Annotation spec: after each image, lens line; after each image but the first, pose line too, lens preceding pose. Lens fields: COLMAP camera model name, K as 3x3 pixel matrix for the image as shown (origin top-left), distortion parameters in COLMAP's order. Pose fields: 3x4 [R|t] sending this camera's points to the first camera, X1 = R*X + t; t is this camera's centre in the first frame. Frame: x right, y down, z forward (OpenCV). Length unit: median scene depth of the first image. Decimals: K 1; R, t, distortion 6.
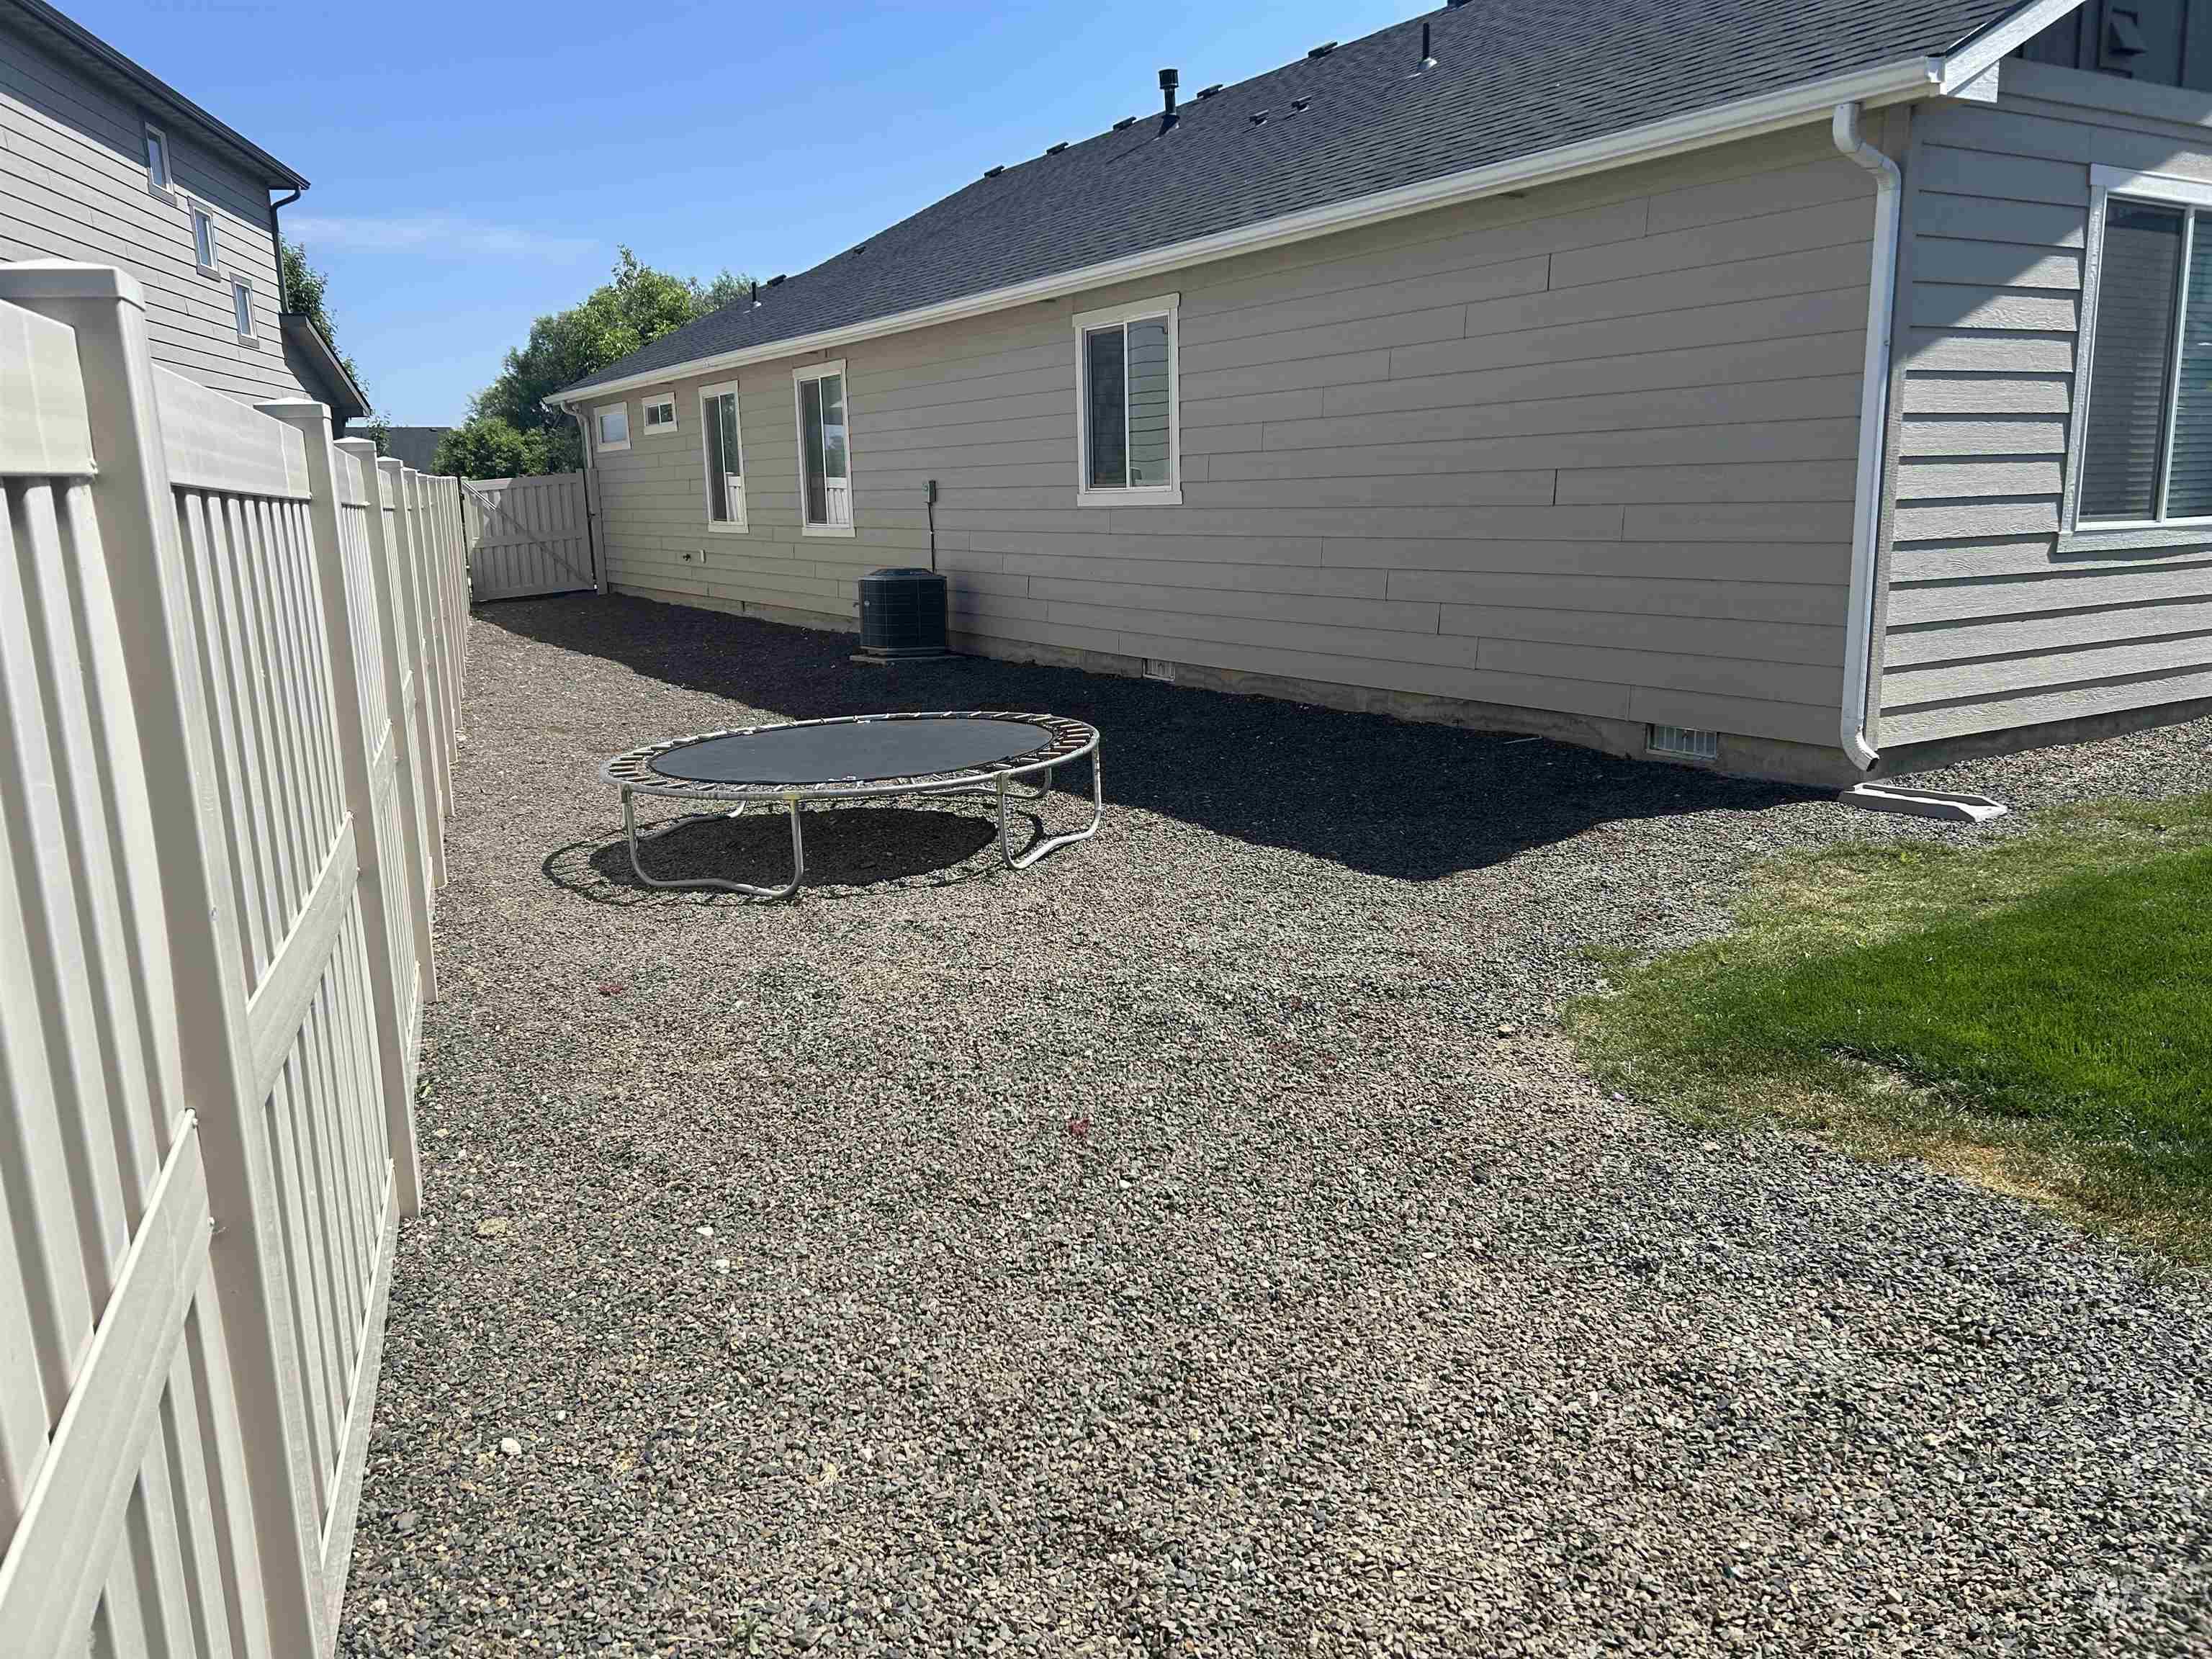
lens RADIAL K [[1709.4, 0, 1106.0], [0, 1709.4, 829.5], [0, 0, 1]] dist [0.024094, -0.007162]
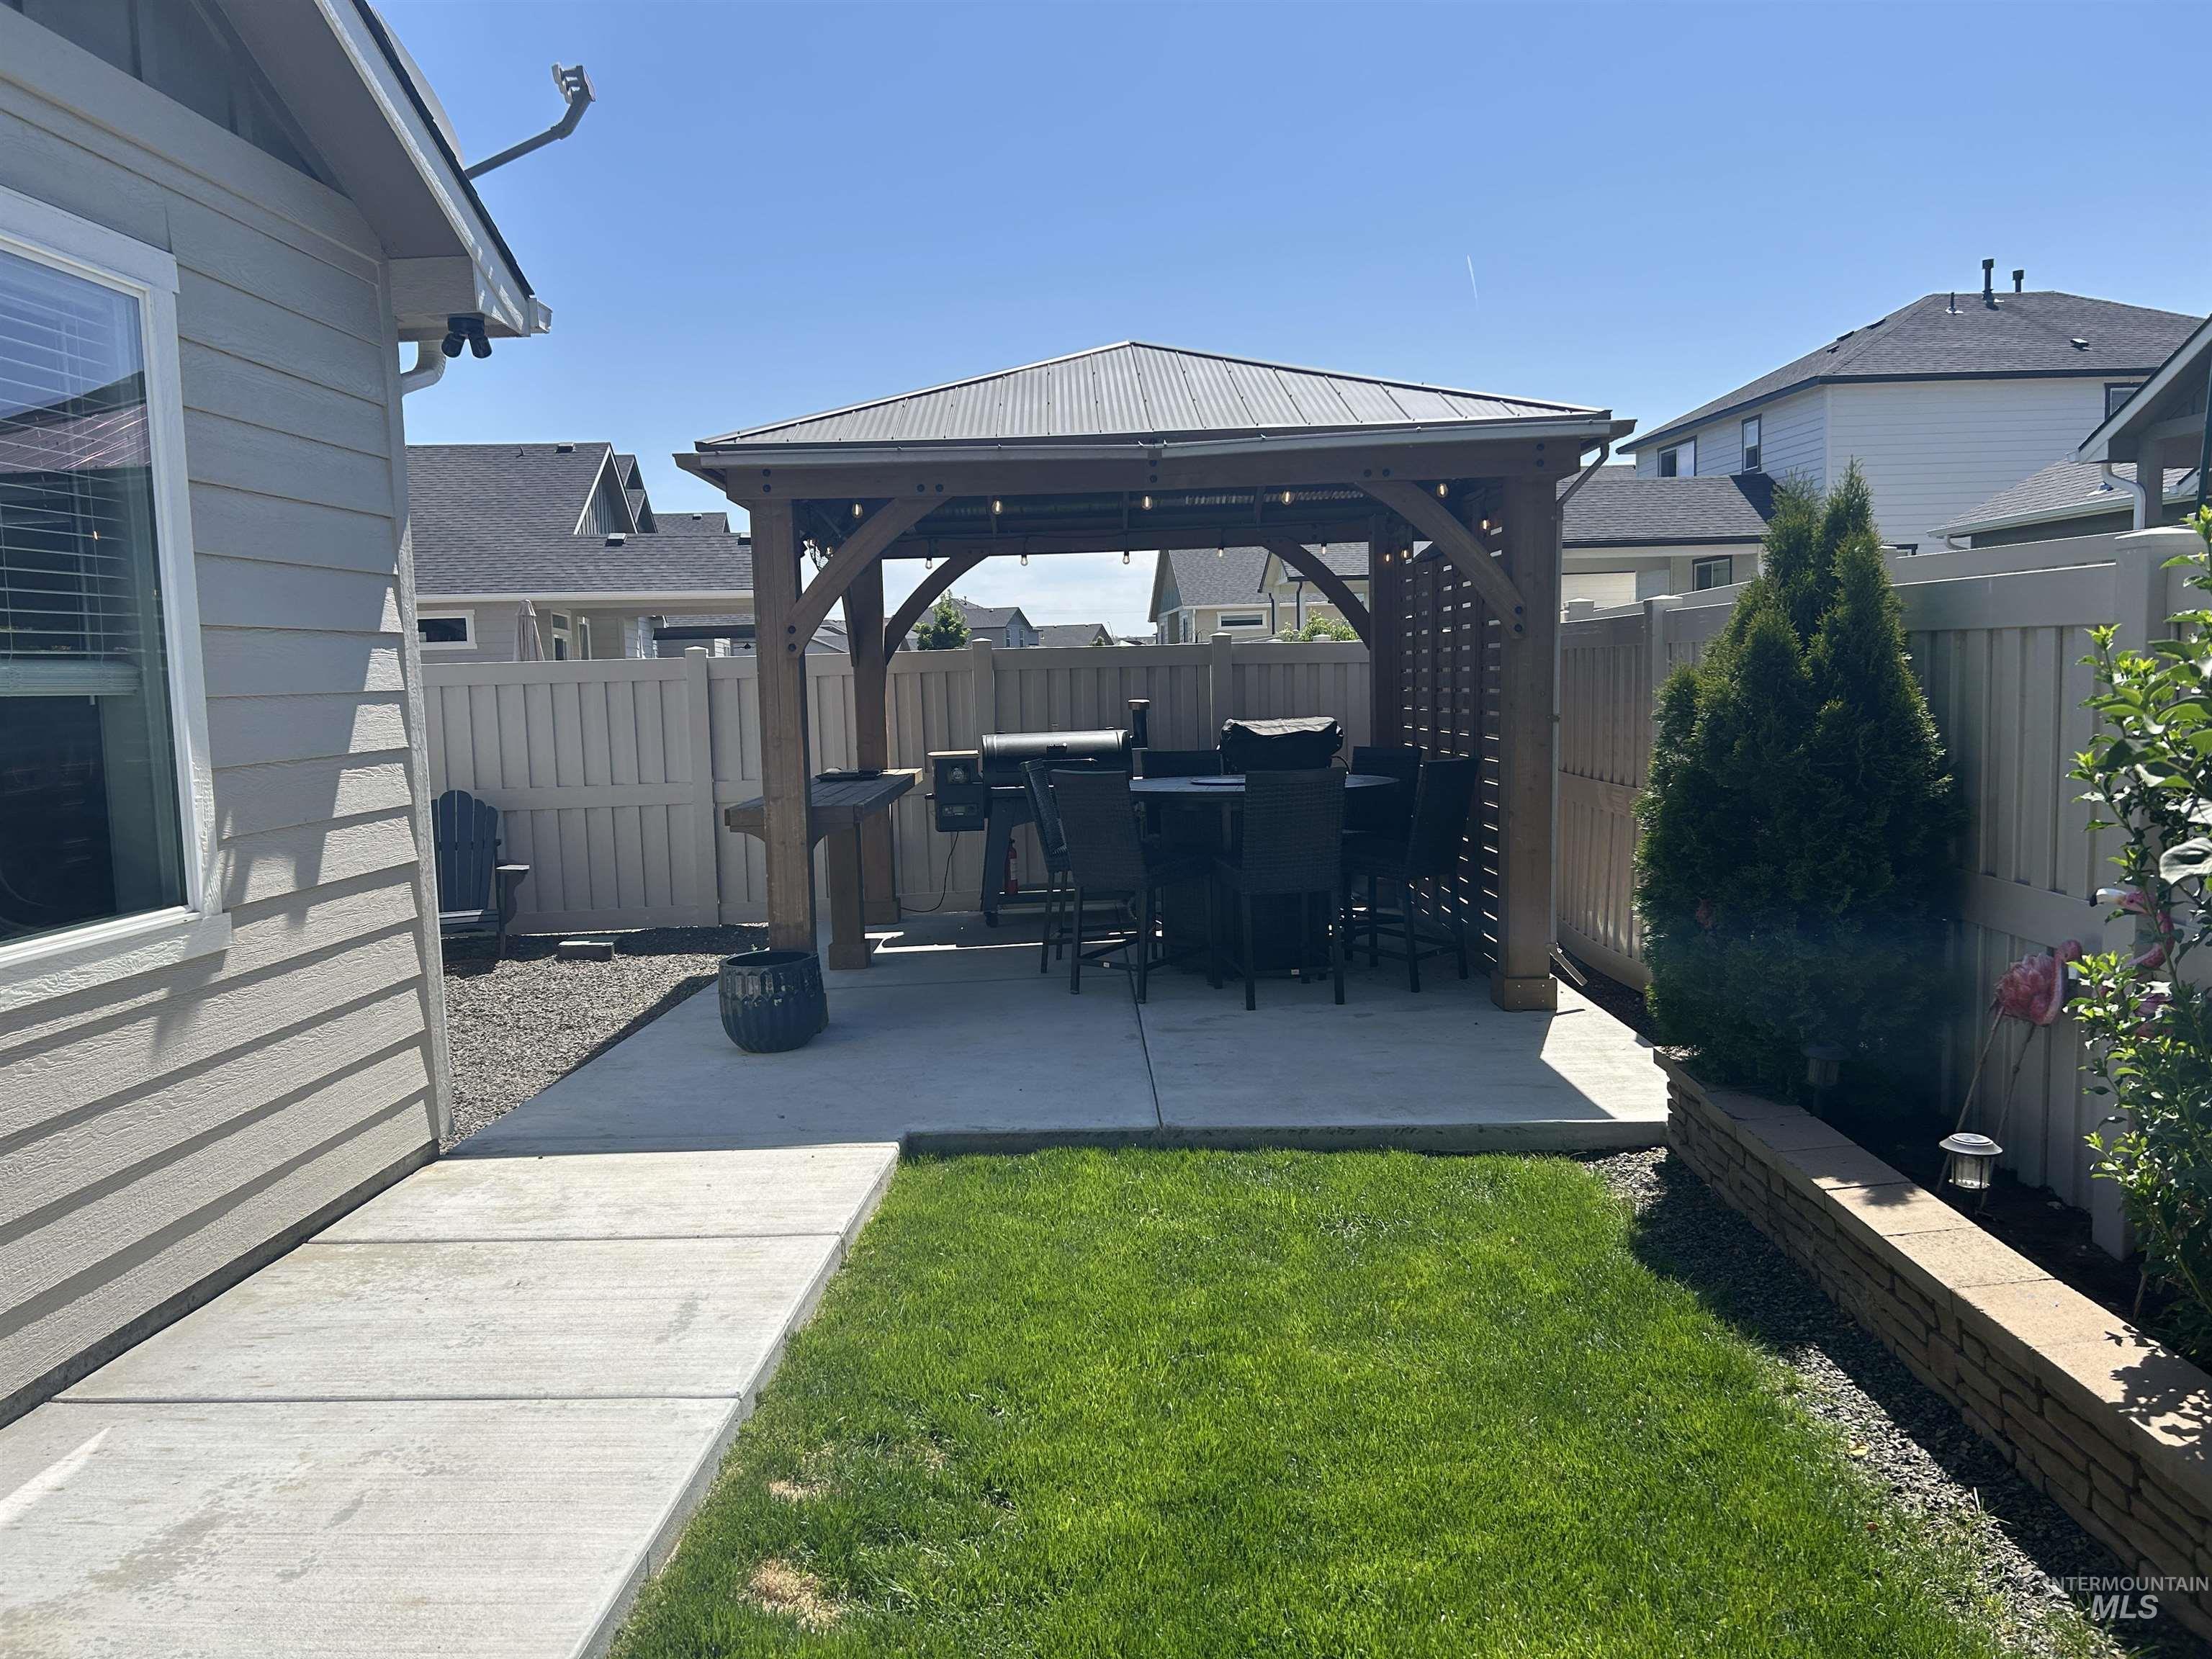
lens RADIAL K [[1684.5, 0, 1106.0], [0, 1684.5, 829.5], [0, 0, 1]] dist [-0.039813, 0.000040]
pose [[0.572798, -0.071973, 0.816530, 0.454286], [0.189077, 0.980876, -0.046179, -0.148779], [-0.797591, 0.180839, 0.575452, 0.618936]]
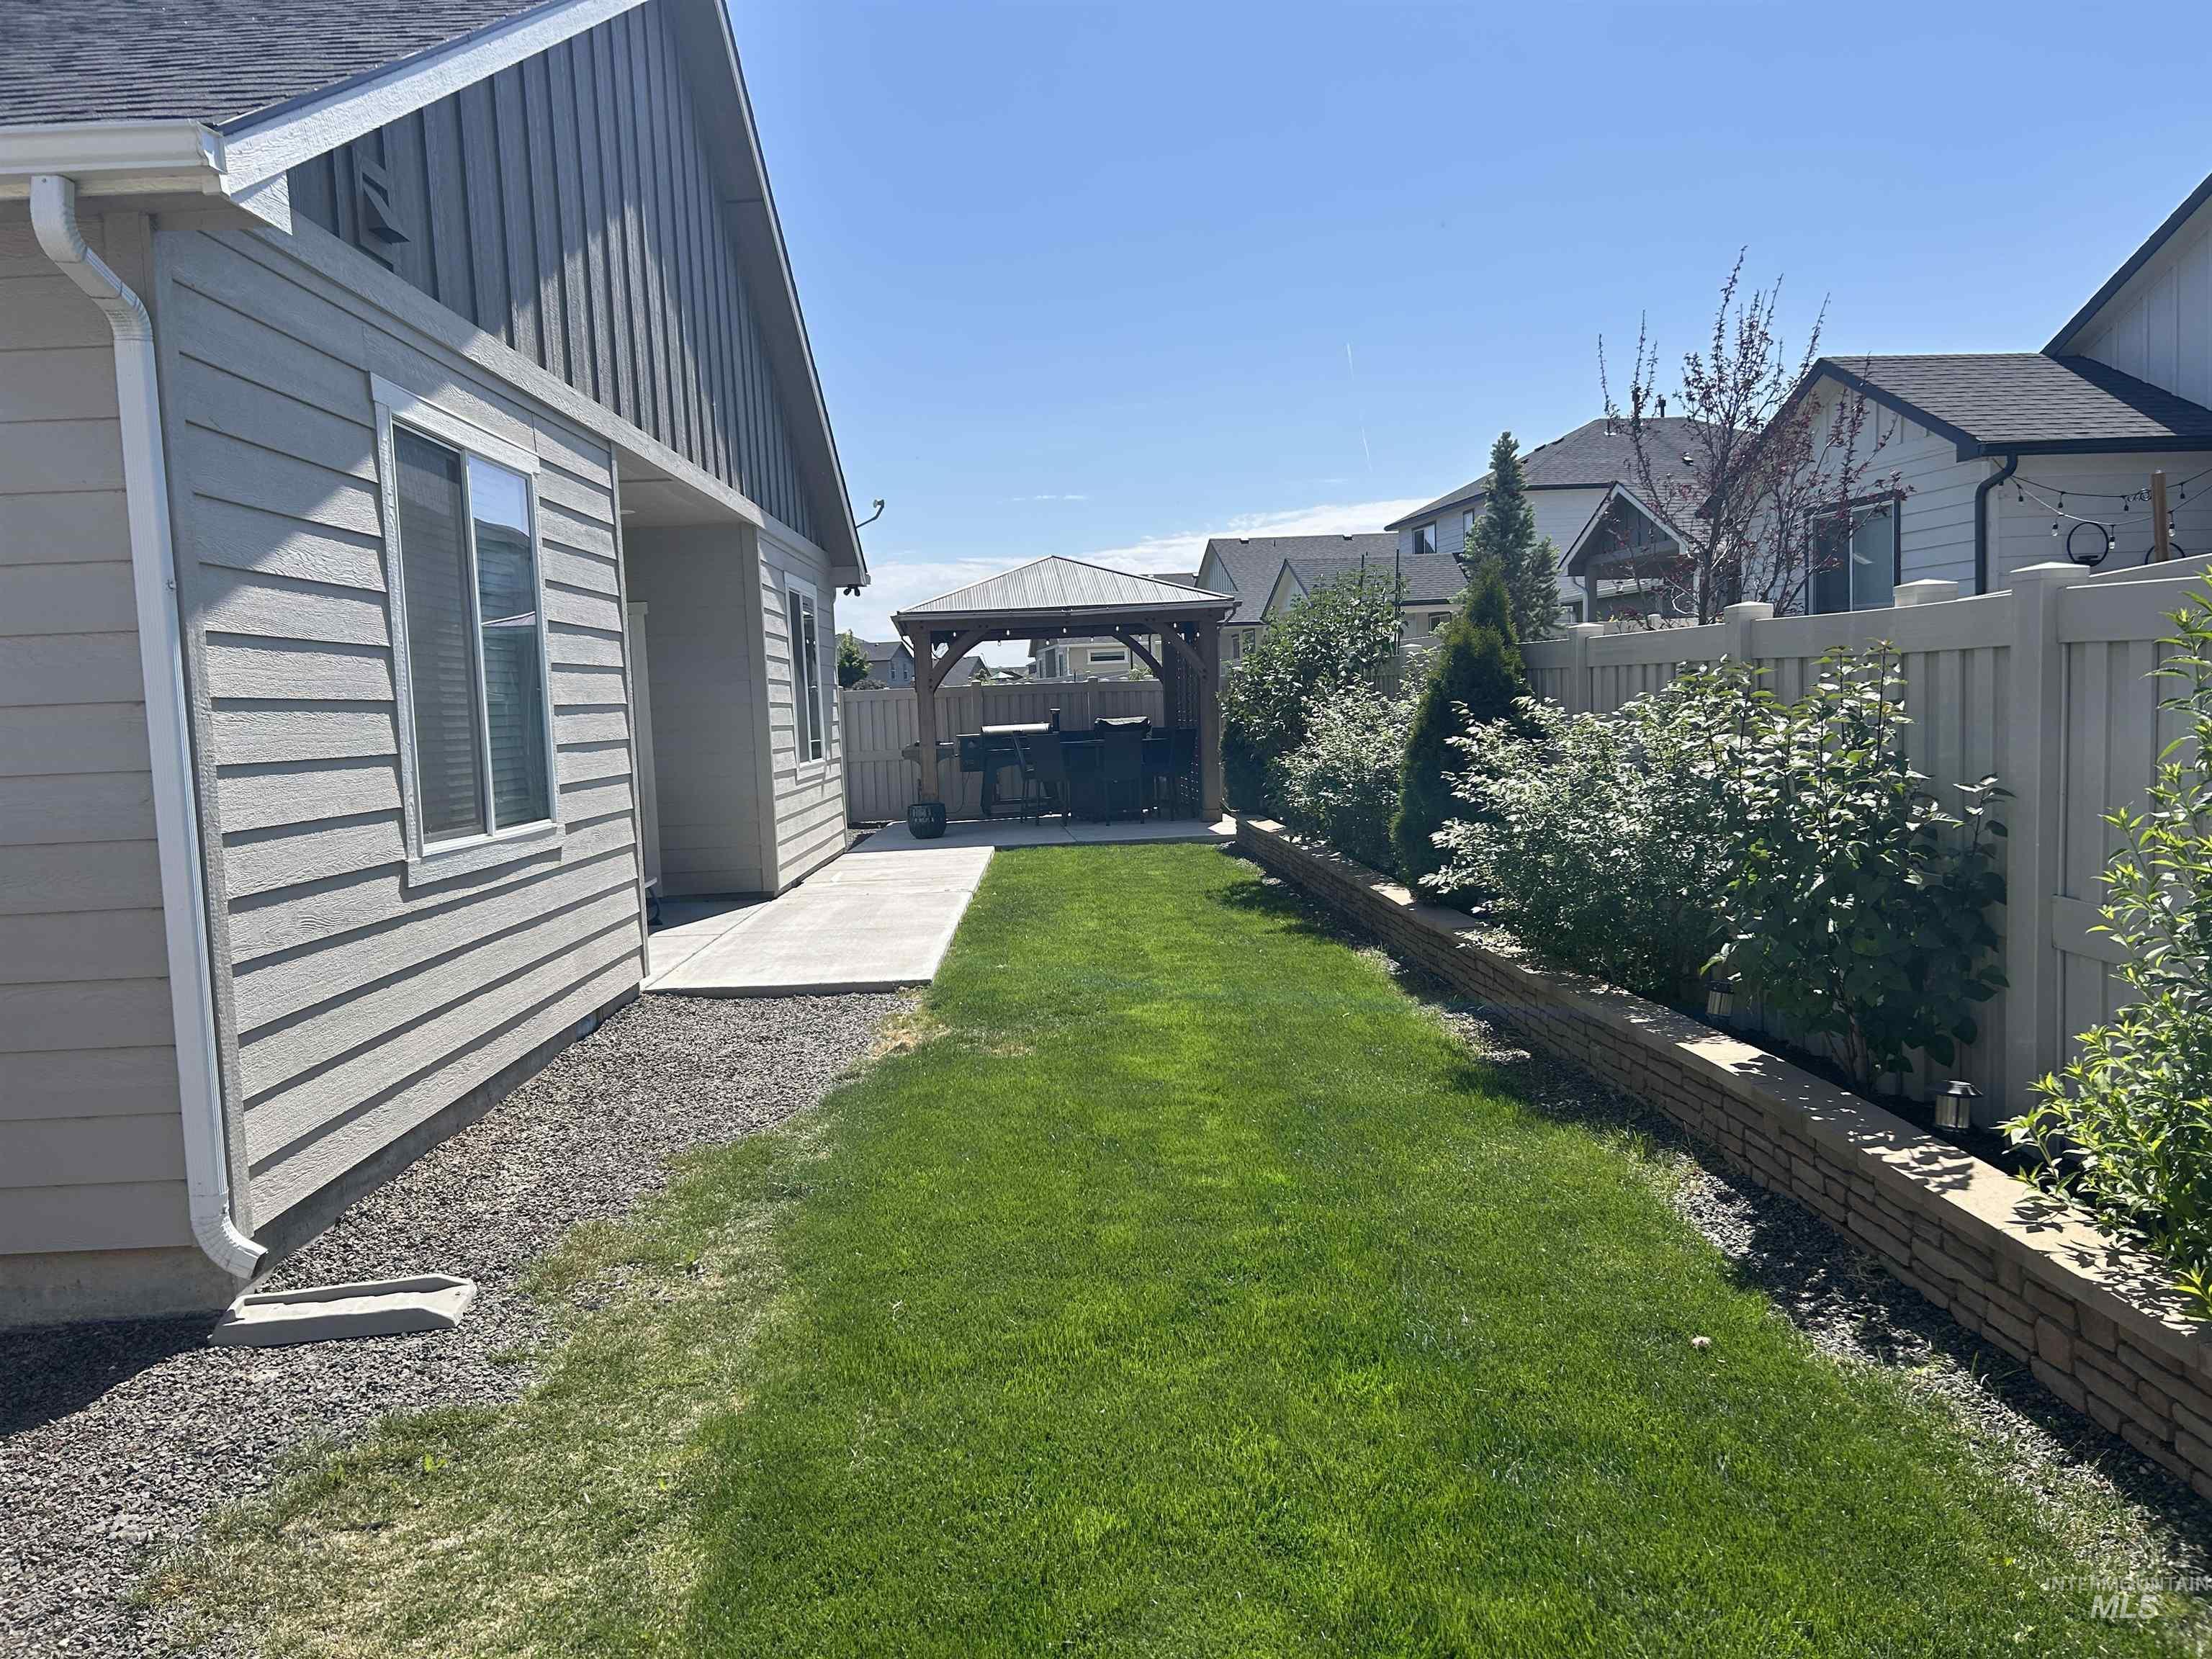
lens RADIAL K [[1709.4, 0, 1106.0], [0, 1709.4, 829.5], [0, 0, 1]] dist [0.024094, -0.007162]
pose [[0.507669, -0.066167, 0.859008, 0.087301], [0.209665, 0.976560, -0.048689, -0.093958], [-0.835651, 0.204822, 0.509642, 0.406980]]
